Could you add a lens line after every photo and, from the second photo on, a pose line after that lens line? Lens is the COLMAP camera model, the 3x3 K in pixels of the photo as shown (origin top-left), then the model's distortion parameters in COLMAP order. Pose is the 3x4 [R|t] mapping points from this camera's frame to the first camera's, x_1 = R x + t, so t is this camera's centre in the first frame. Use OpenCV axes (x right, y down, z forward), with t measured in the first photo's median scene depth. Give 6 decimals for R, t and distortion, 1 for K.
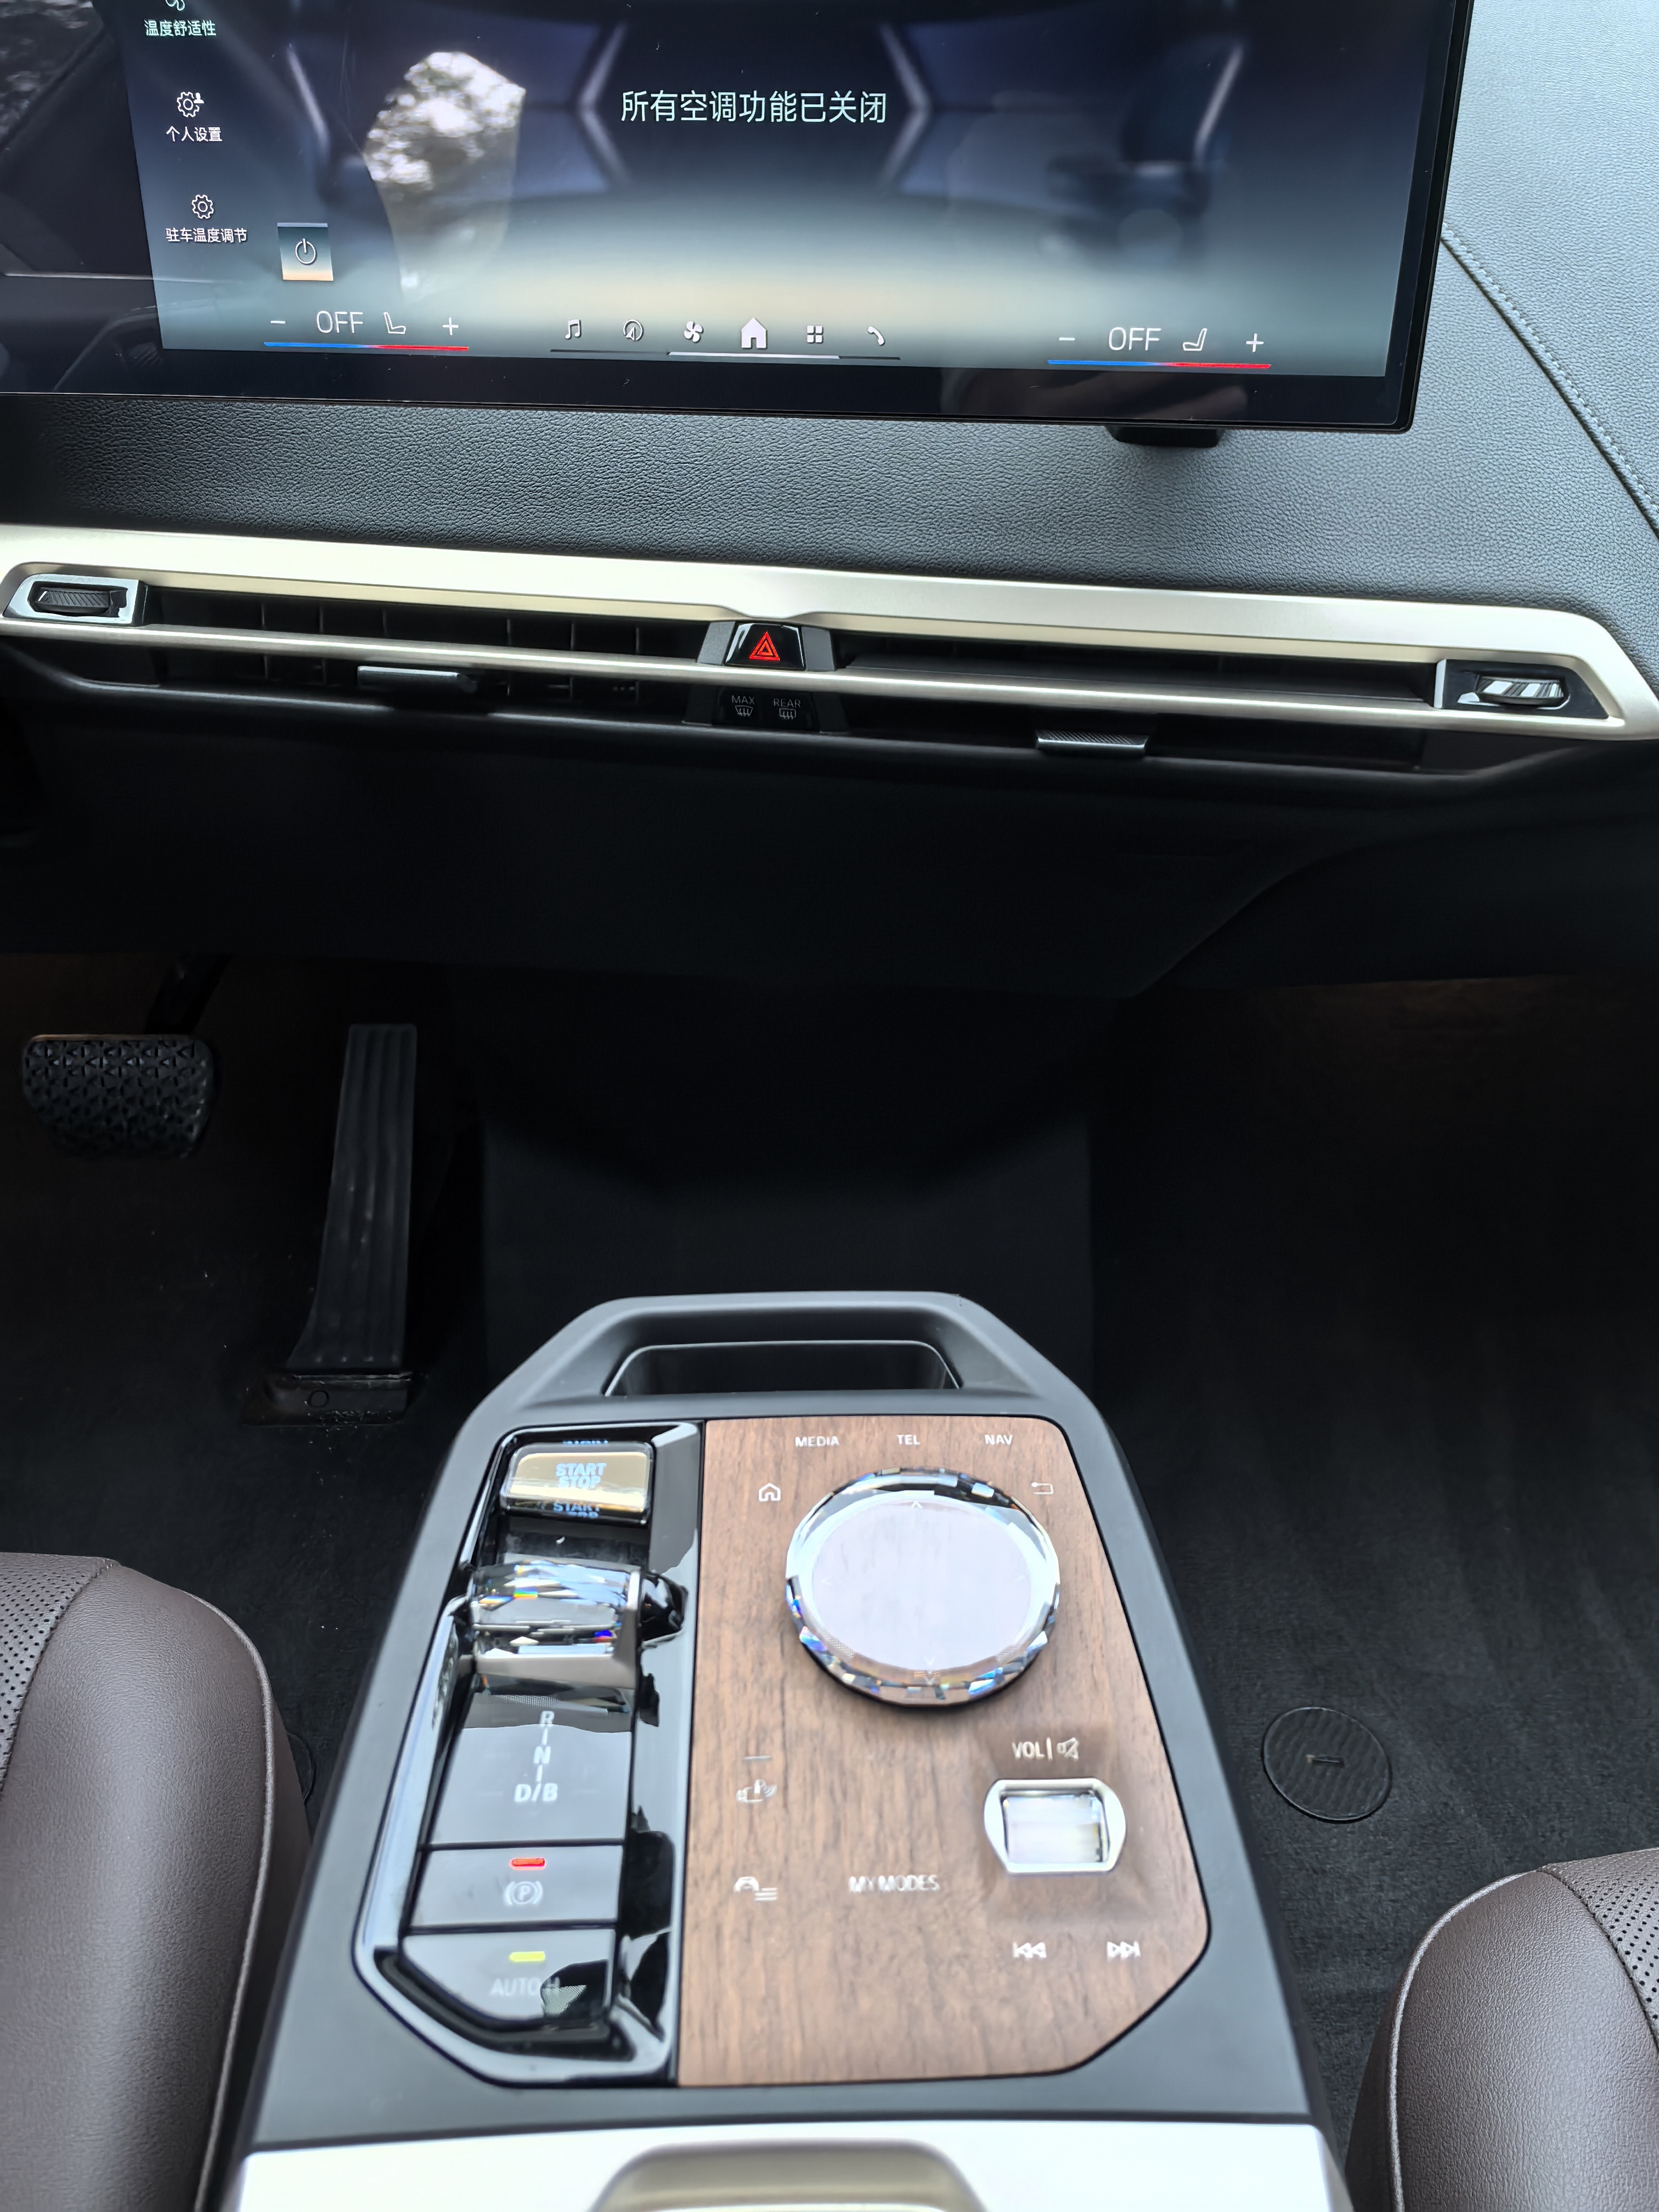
lens RADIAL K [[1759.4, 0, 855.3], [0, 1759.4, 1107.7], [0, 0, 1]] dist [0.066007, -0.079854]
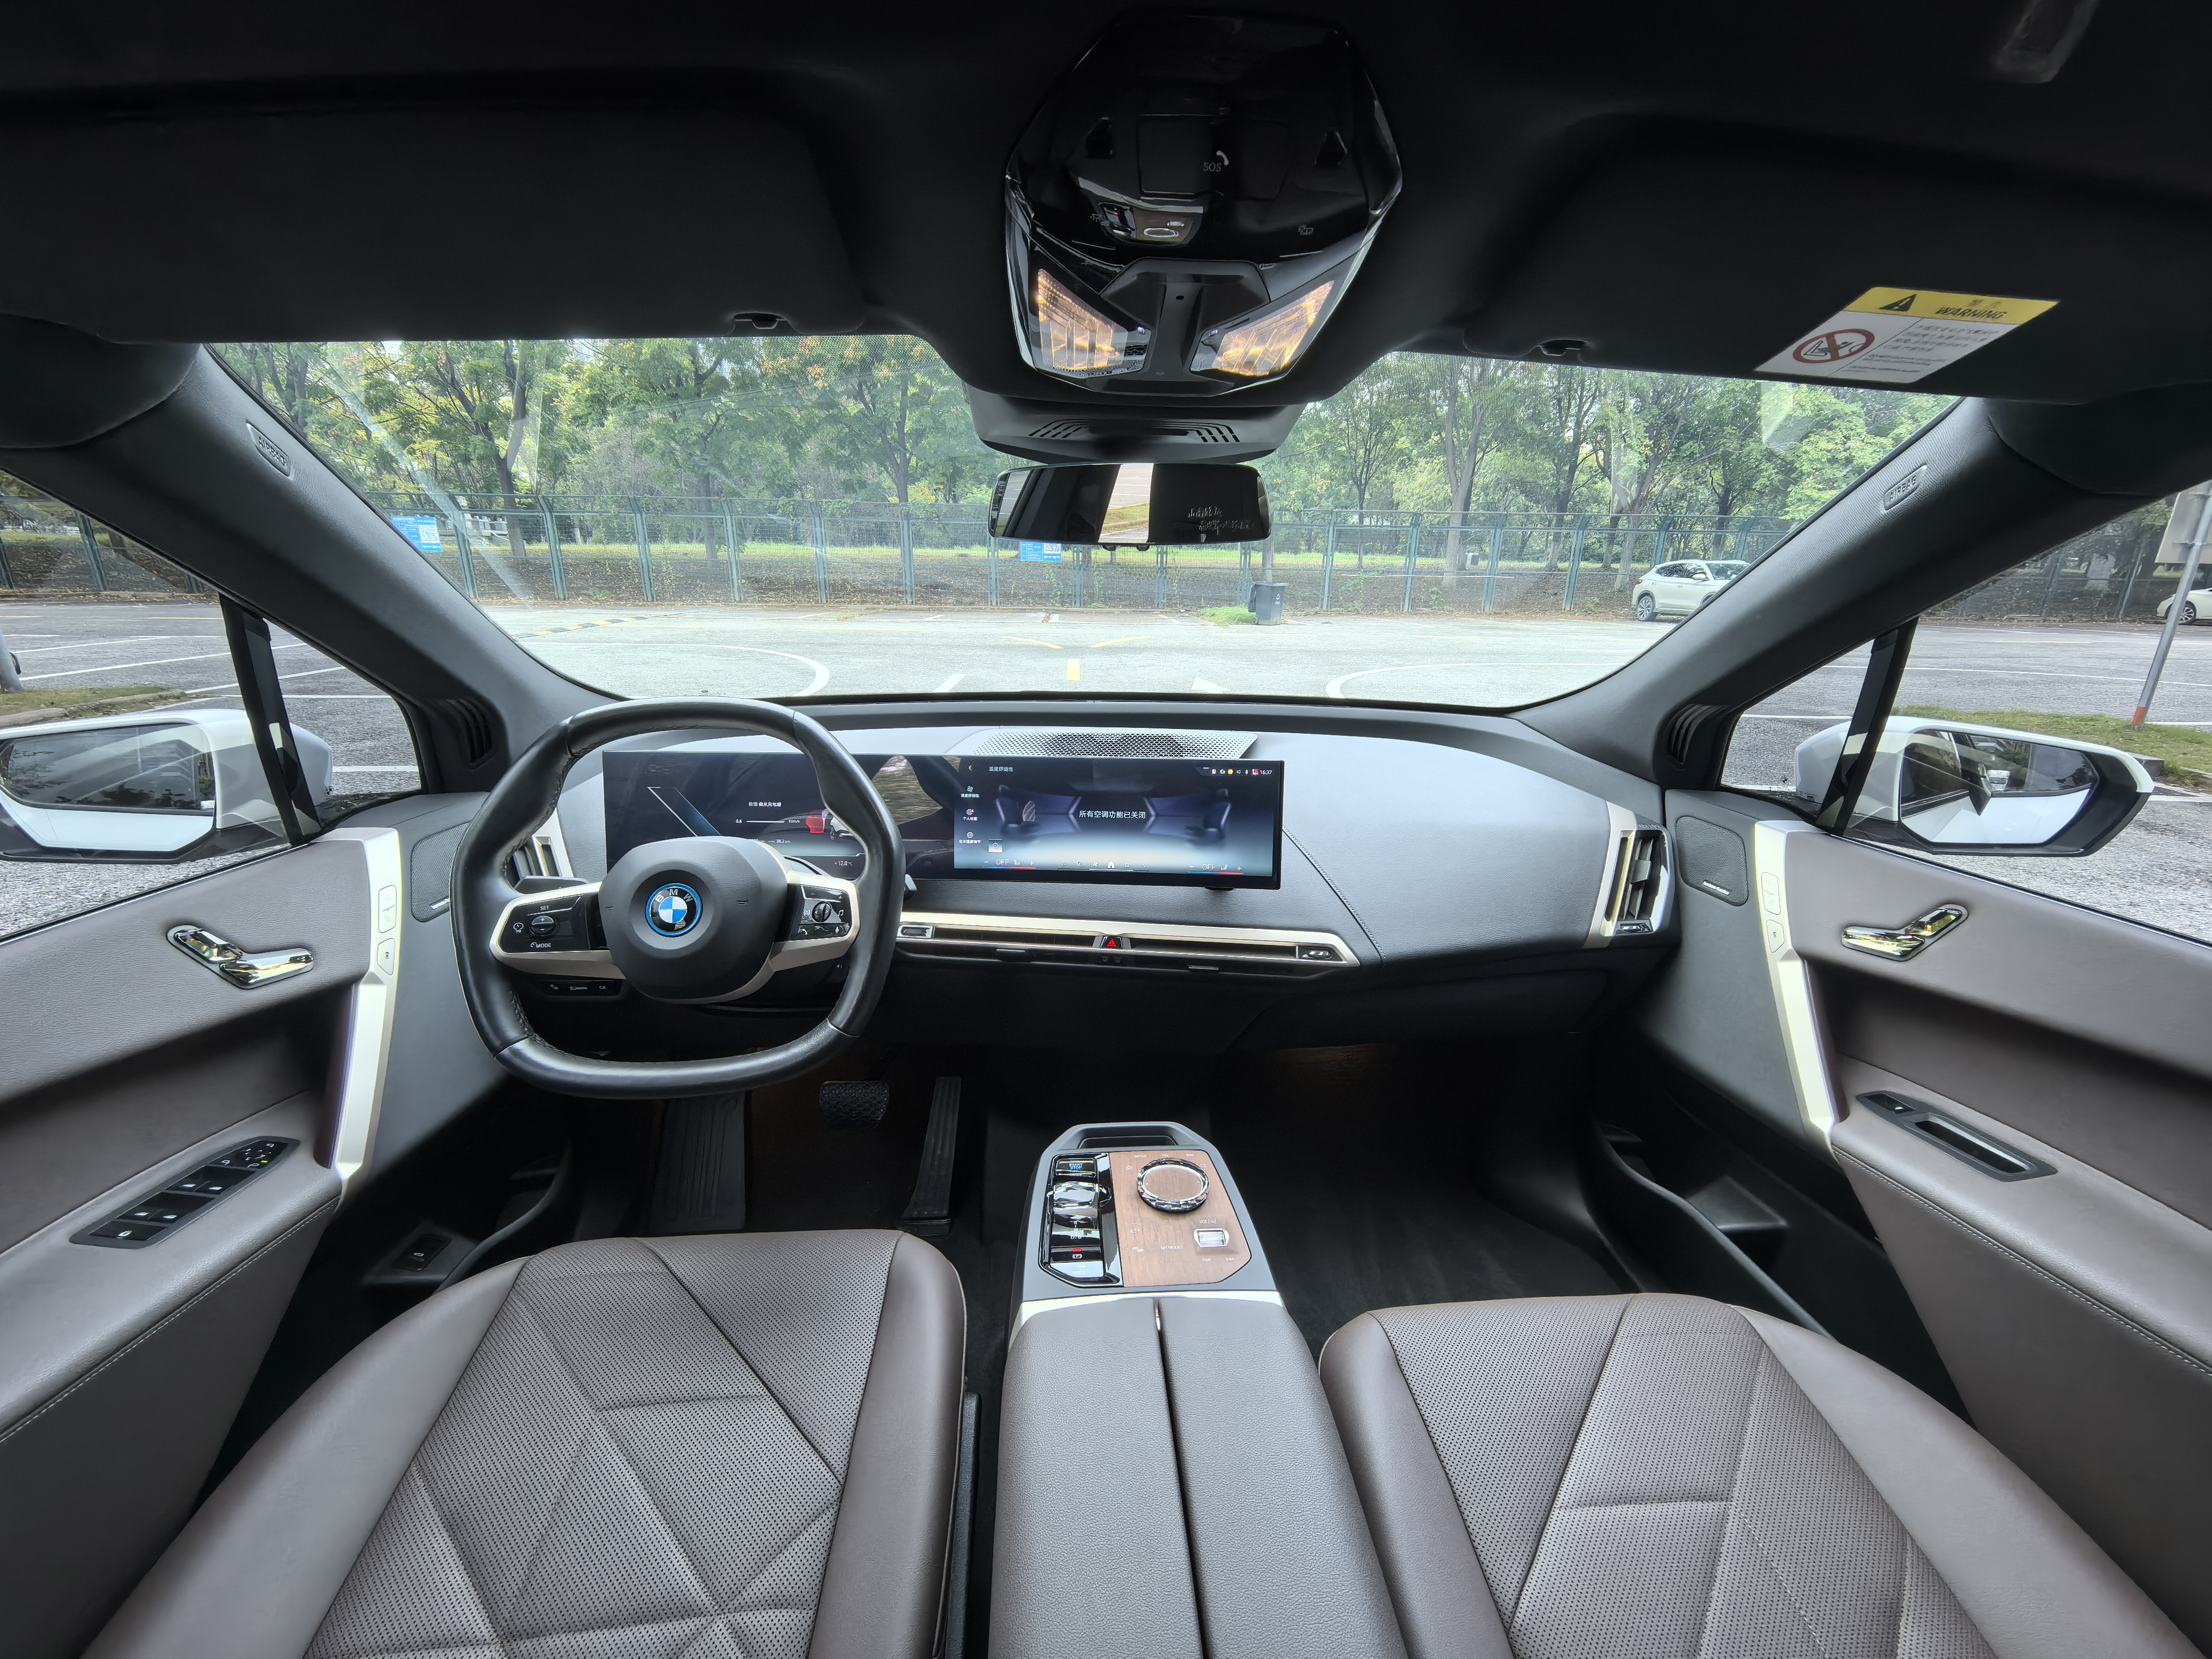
lens RADIAL K [[867.7, 0, 1106.0], [0, 867.7, 829.5], [0, 0, 1]] dist [0.010602, -0.000068]
pose [[0.999565, -0.002808, 0.029370, -0.123189], [0.013539, 0.928109, -0.372063, 0.197988], [-0.026214, 0.372299, 0.927743, -0.785258]]
